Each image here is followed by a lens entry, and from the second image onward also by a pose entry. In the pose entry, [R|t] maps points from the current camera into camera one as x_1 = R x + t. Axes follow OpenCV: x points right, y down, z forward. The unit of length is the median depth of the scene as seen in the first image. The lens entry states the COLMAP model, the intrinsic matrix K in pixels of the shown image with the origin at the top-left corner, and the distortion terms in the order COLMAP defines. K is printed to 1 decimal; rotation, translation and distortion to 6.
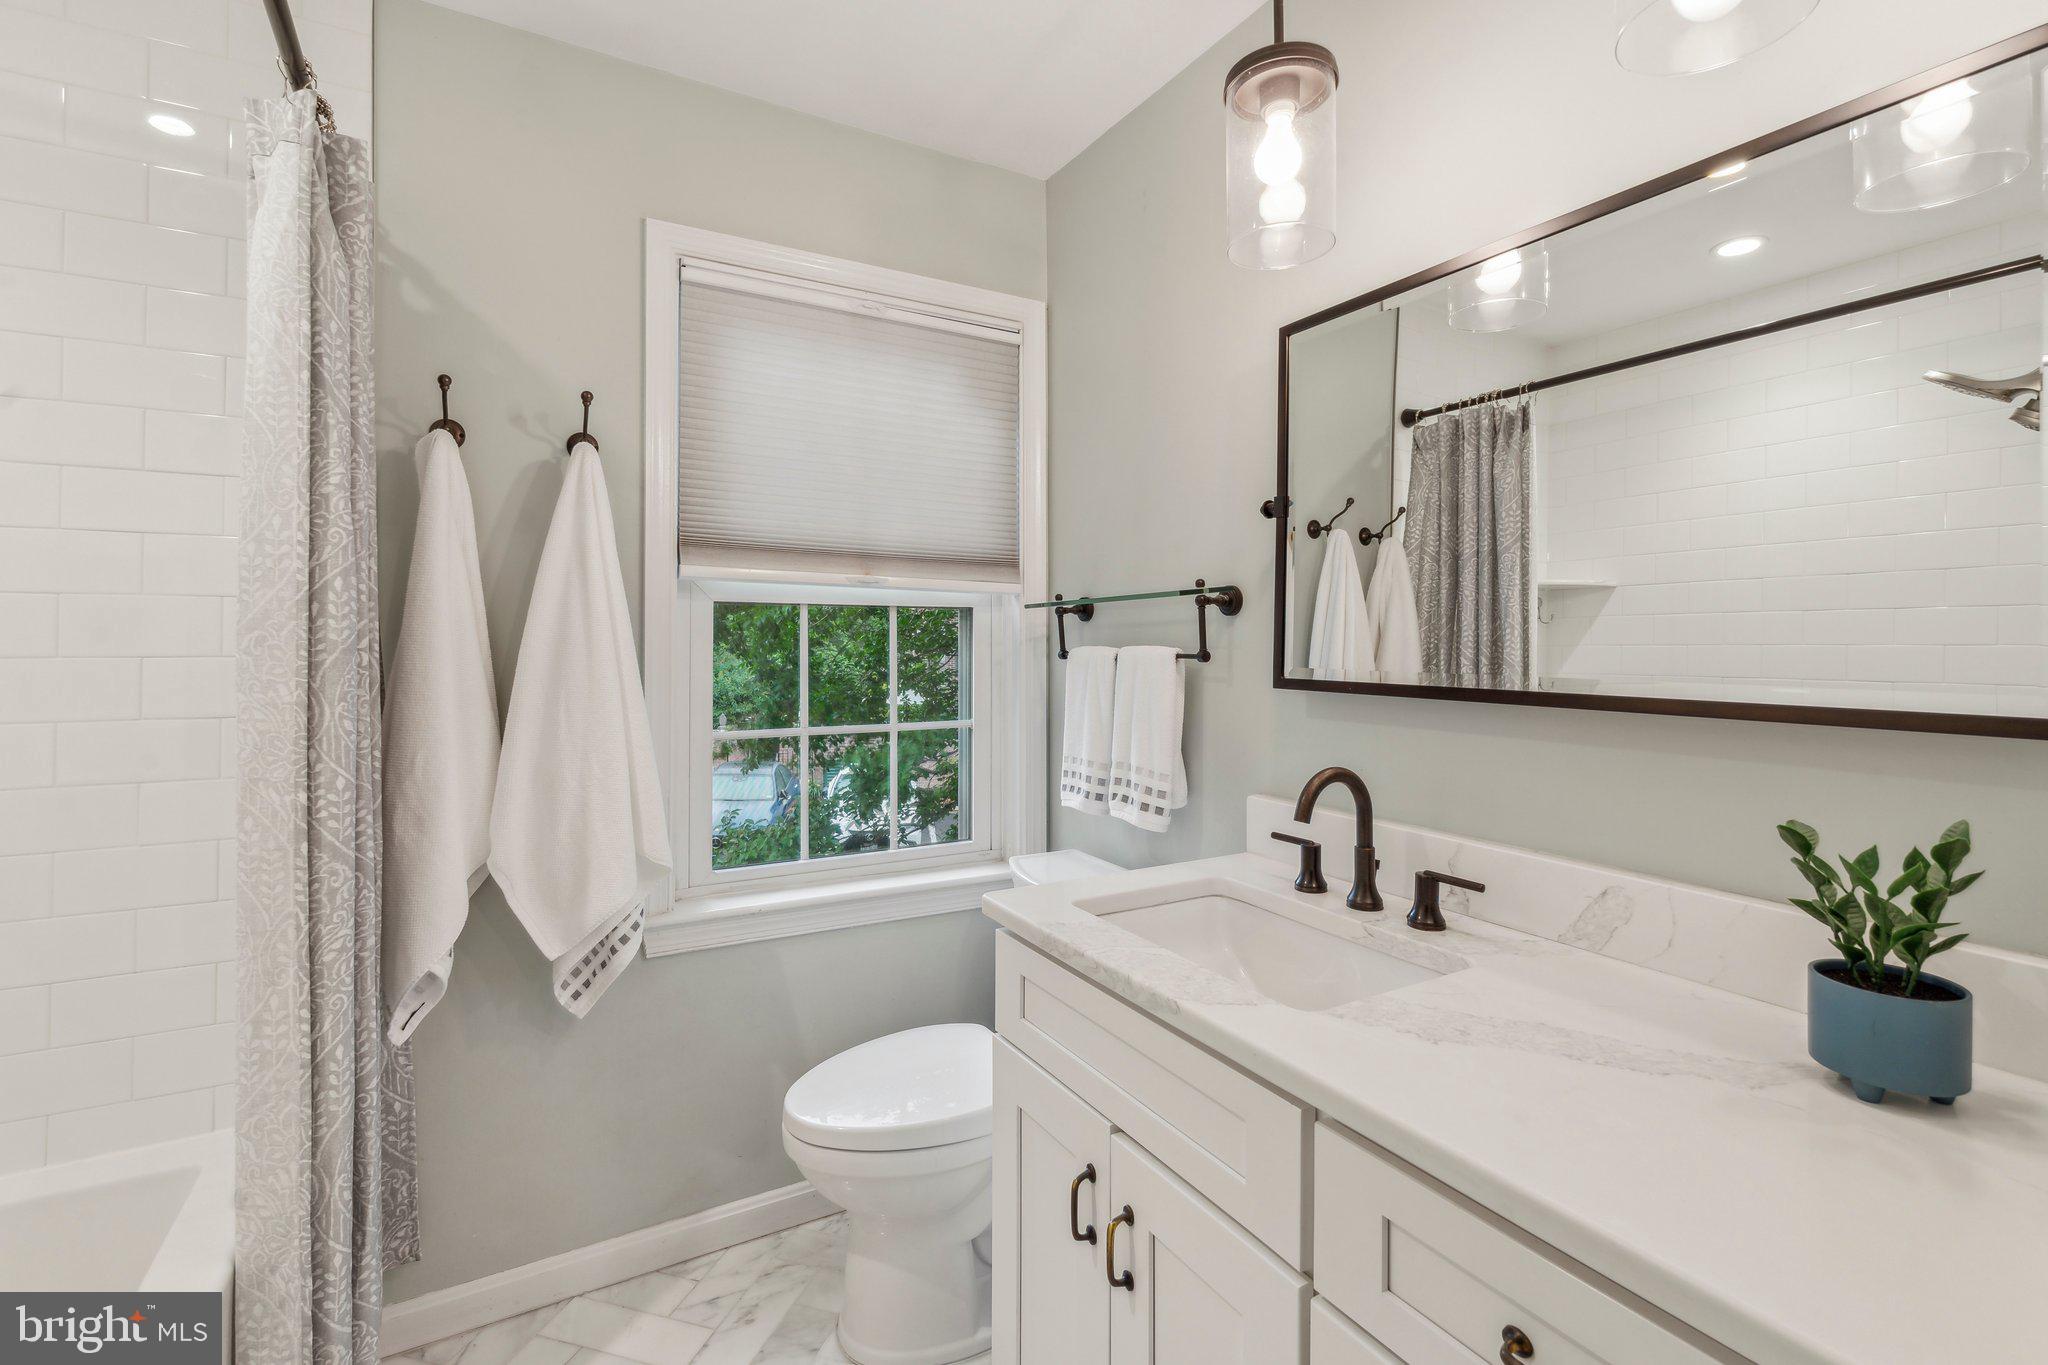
lens RADIAL K [[919.0, 0, 1023.3], [0, 919.0, 647.6], [0, 0, 1]] dist [-0.002724, 0.000106]
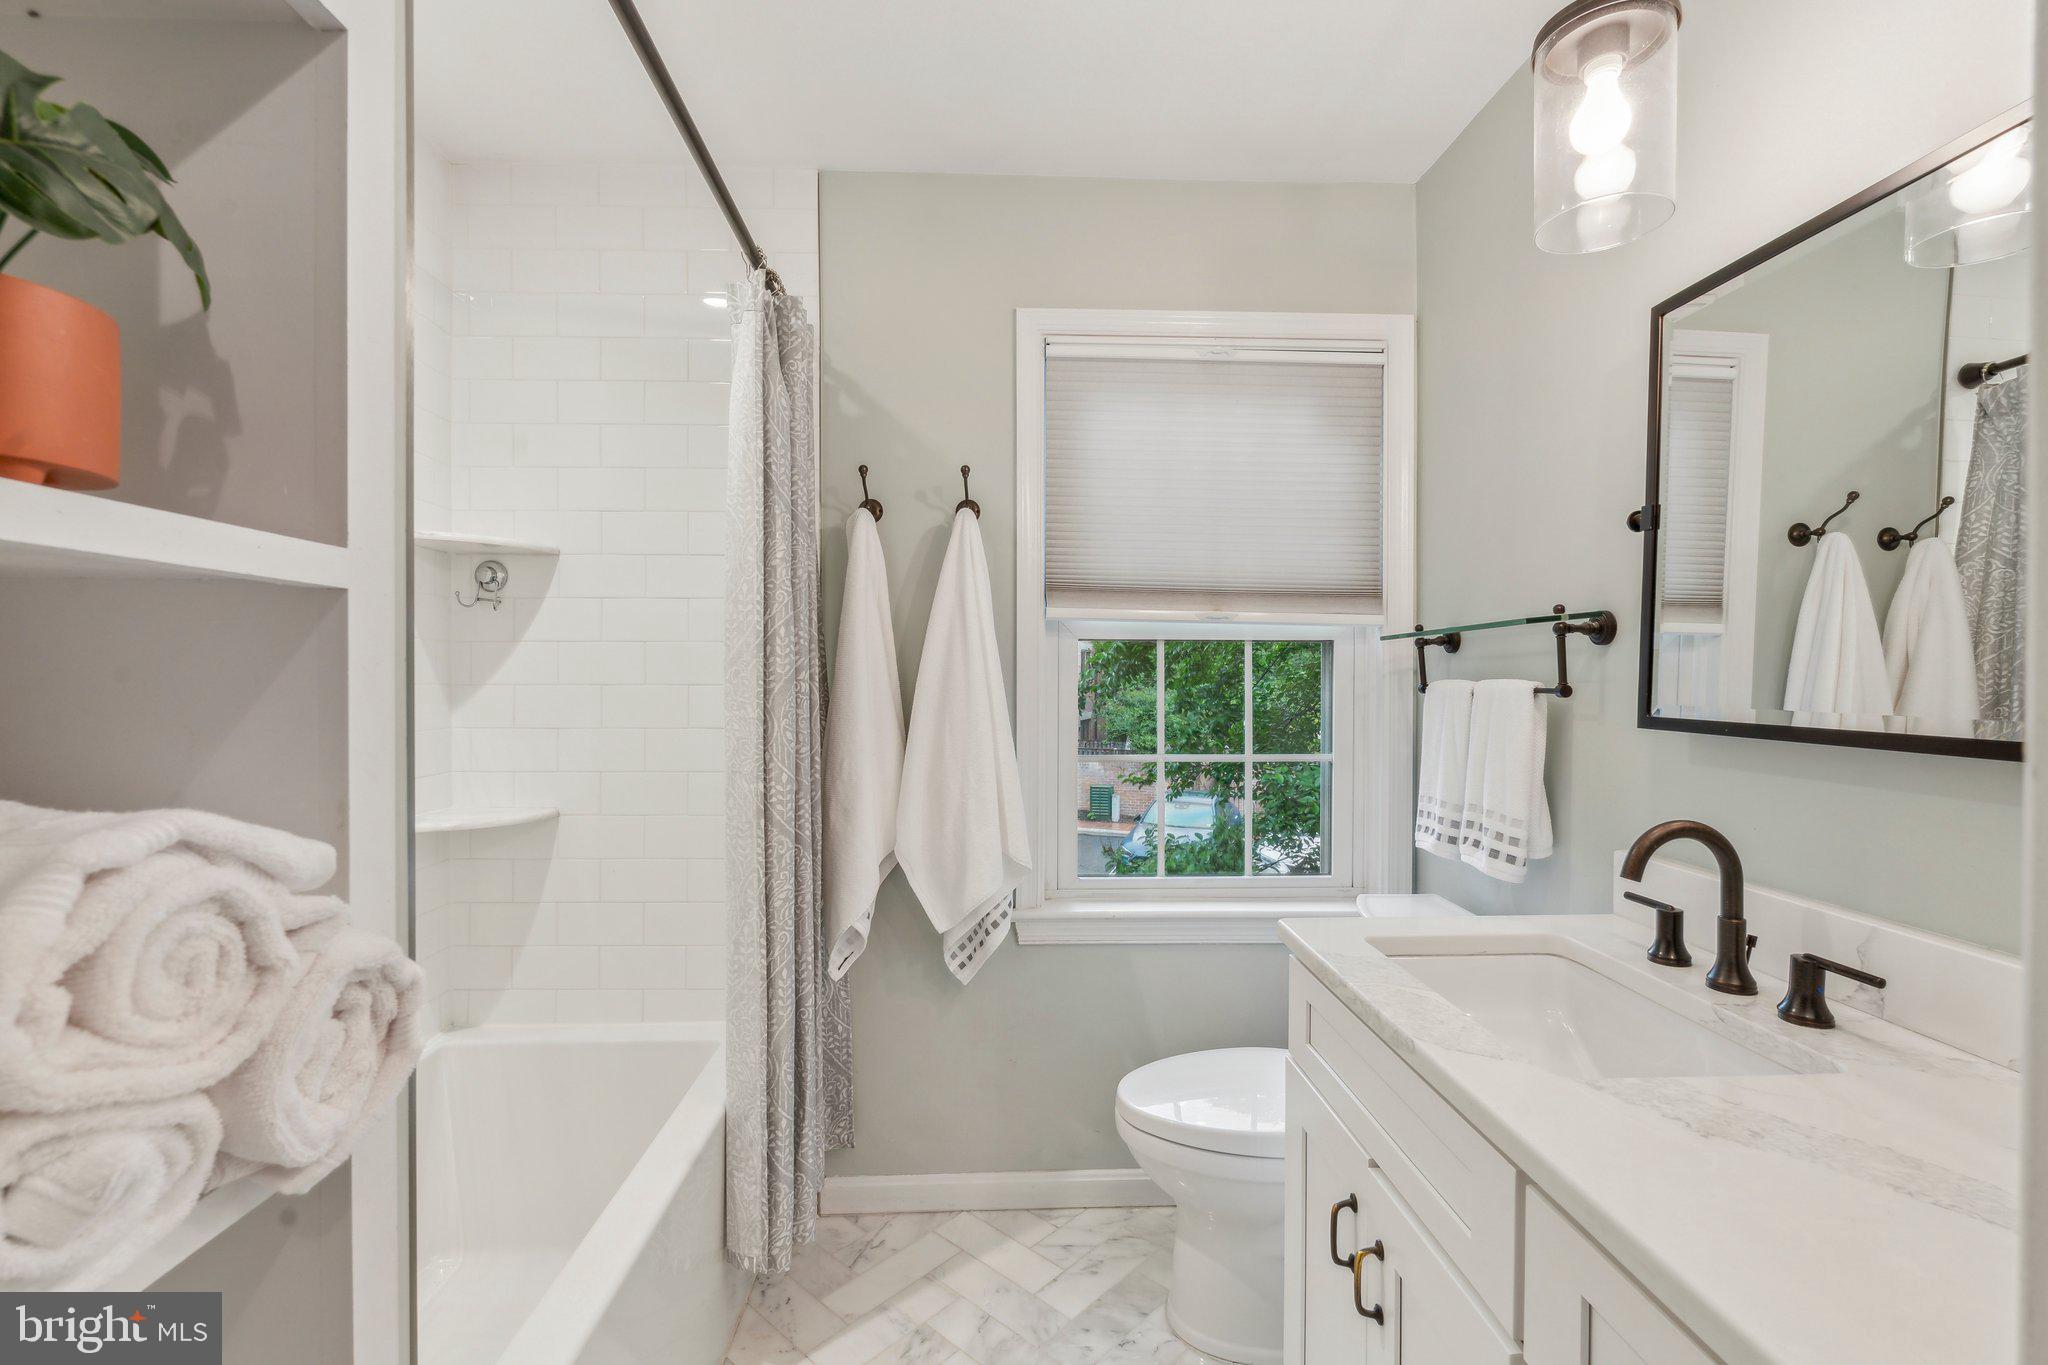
lens RADIAL K [[908.2, 0, 1027.9], [0, 908.2, 704.2], [0, 0, 1]] dist [-0.002088, 0.000315]
pose [[0.889880, 0.014850, -0.455954, 0.147804], [-0.003466, 0.999661, 0.025794, 0.001591], [0.456182, -0.021374, 0.889630, -0.025750]]
